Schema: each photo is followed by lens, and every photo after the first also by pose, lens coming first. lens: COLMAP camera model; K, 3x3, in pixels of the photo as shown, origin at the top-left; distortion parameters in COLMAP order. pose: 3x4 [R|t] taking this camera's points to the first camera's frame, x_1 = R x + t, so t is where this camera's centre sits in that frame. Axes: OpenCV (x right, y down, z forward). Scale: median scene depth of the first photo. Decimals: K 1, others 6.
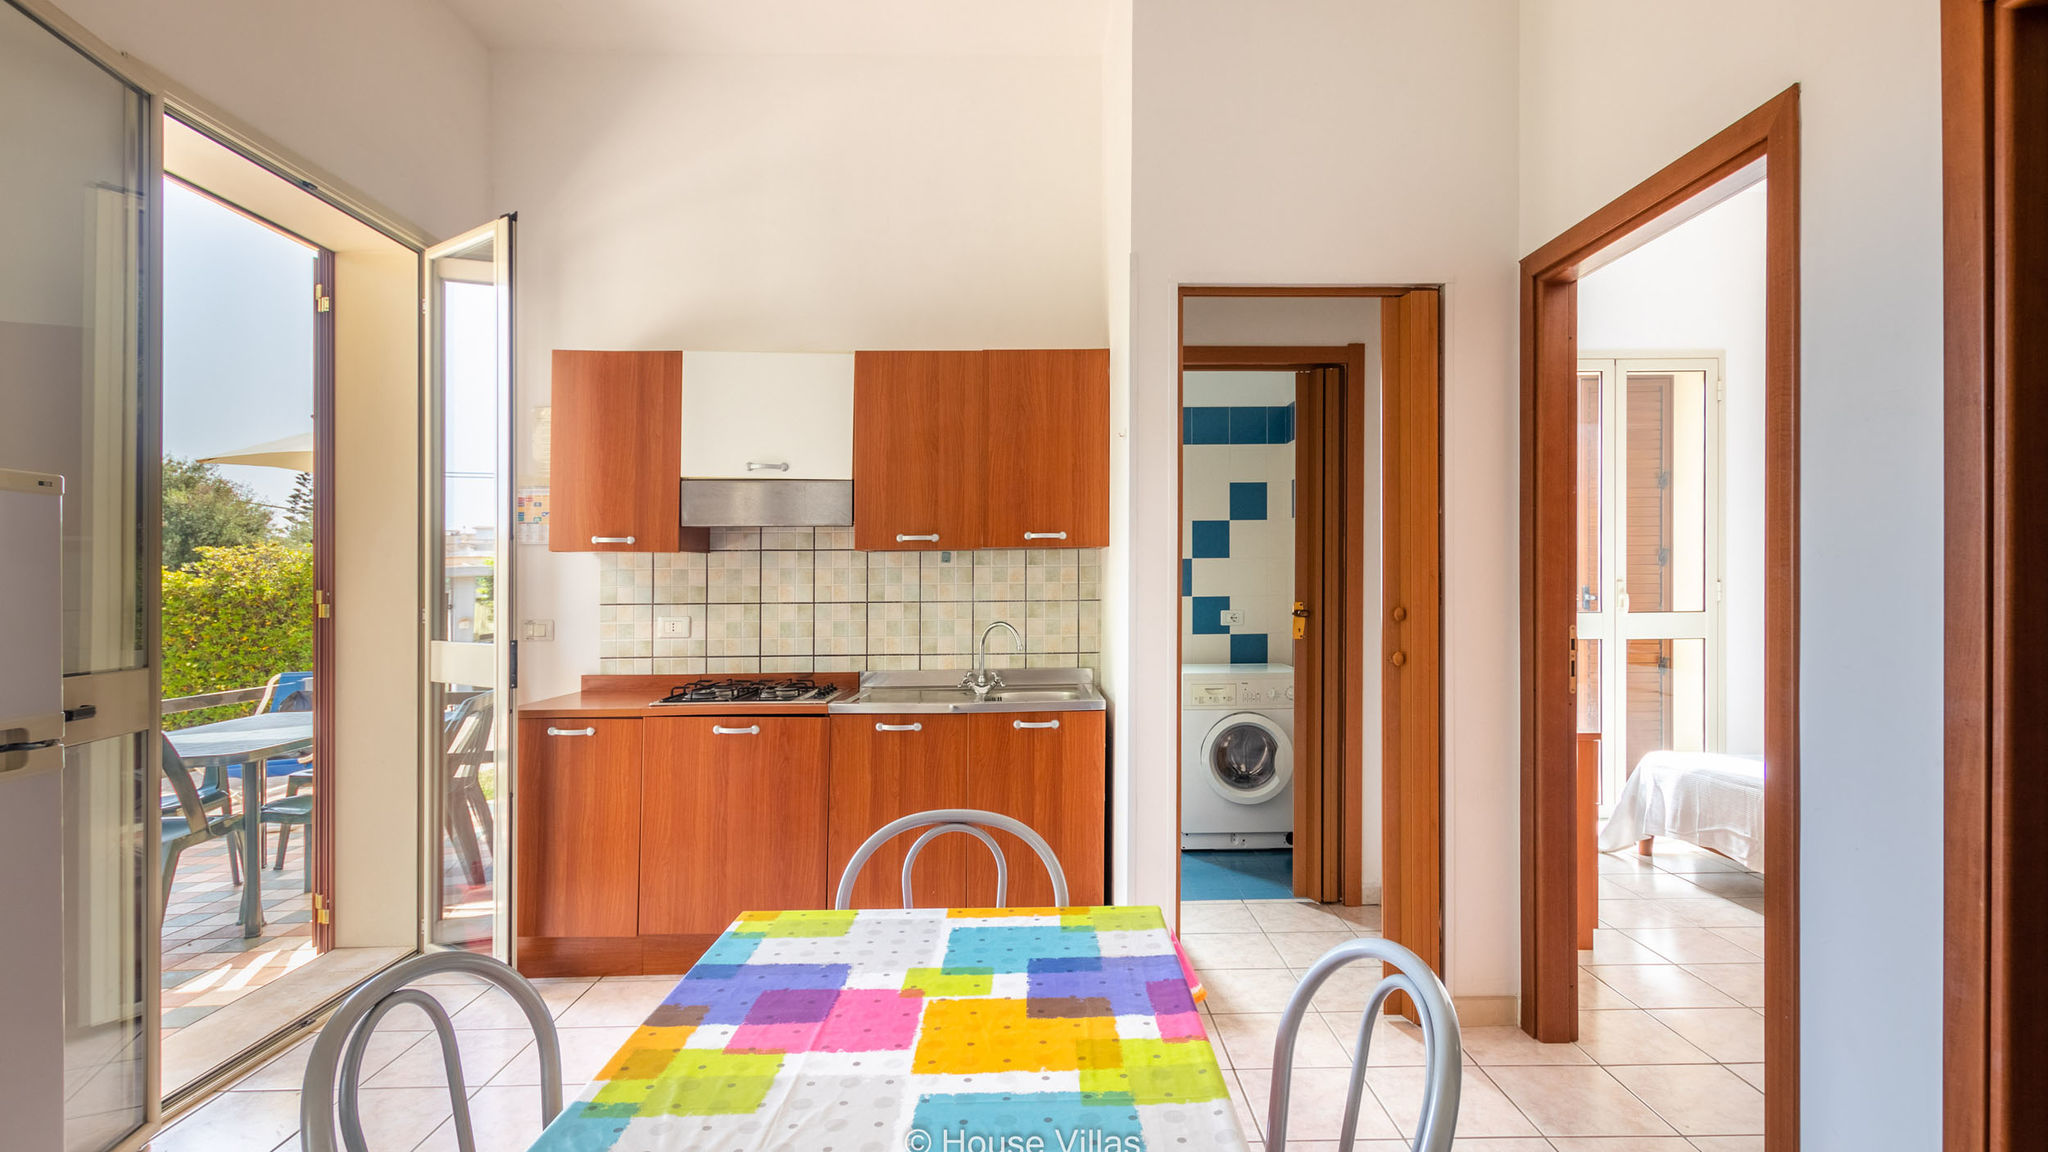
lens RADIAL K [[972.6, 0, 1017.5], [0, 972.6, 576.3], [0, 0, 1]] dist [0.000652, -0.000571]
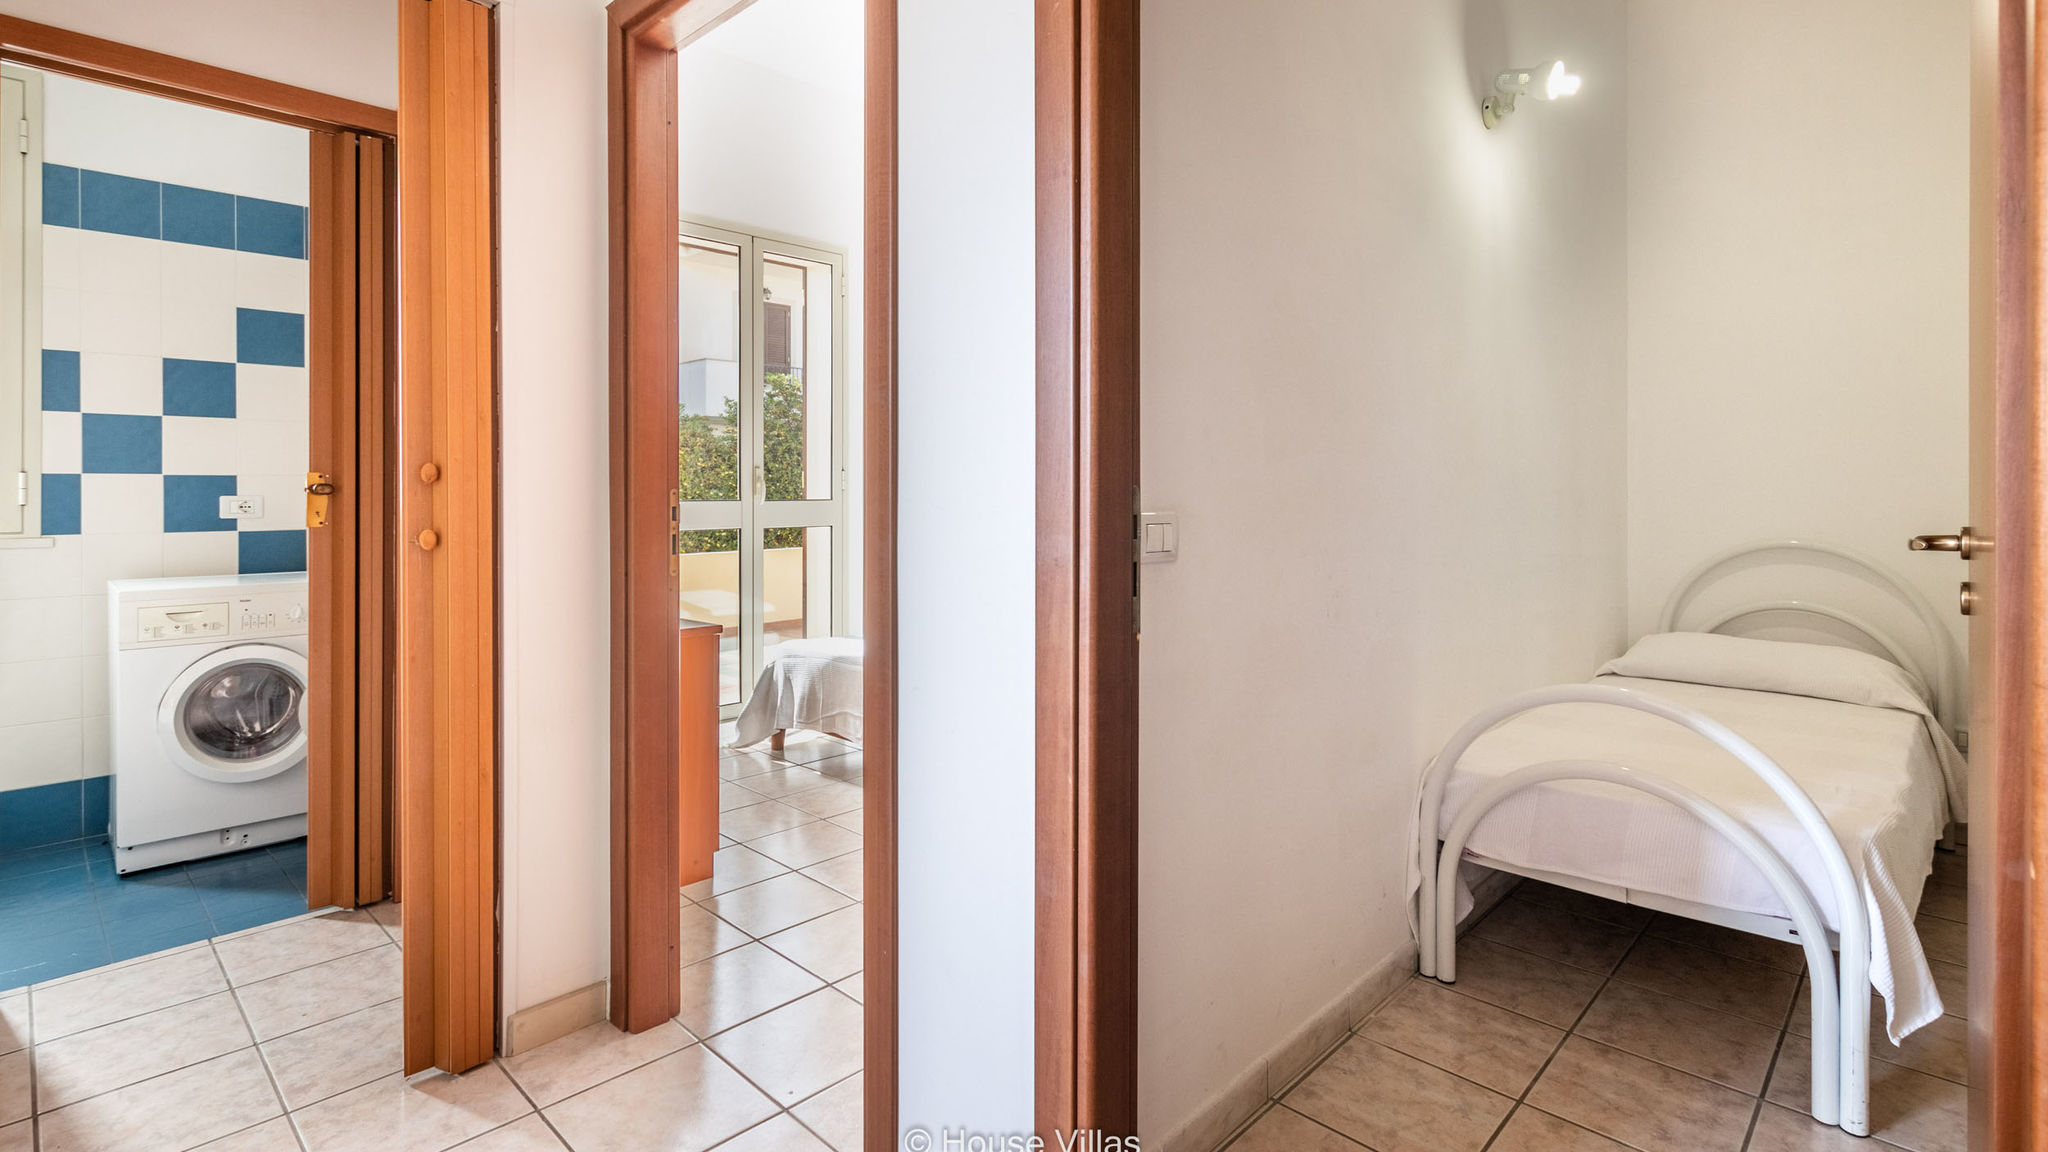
lens RADIAL K [[972.6, 0, 1017.5], [0, 972.6, 576.3], [0, 0, 1]] dist [0.000652, -0.000571]
pose [[0.704752, -0.053262, 0.707452, 0.169021], [-0.007809, 0.996535, 0.082805, 0.042653], [-0.709411, -0.063882, 0.701894, 0.202977]]
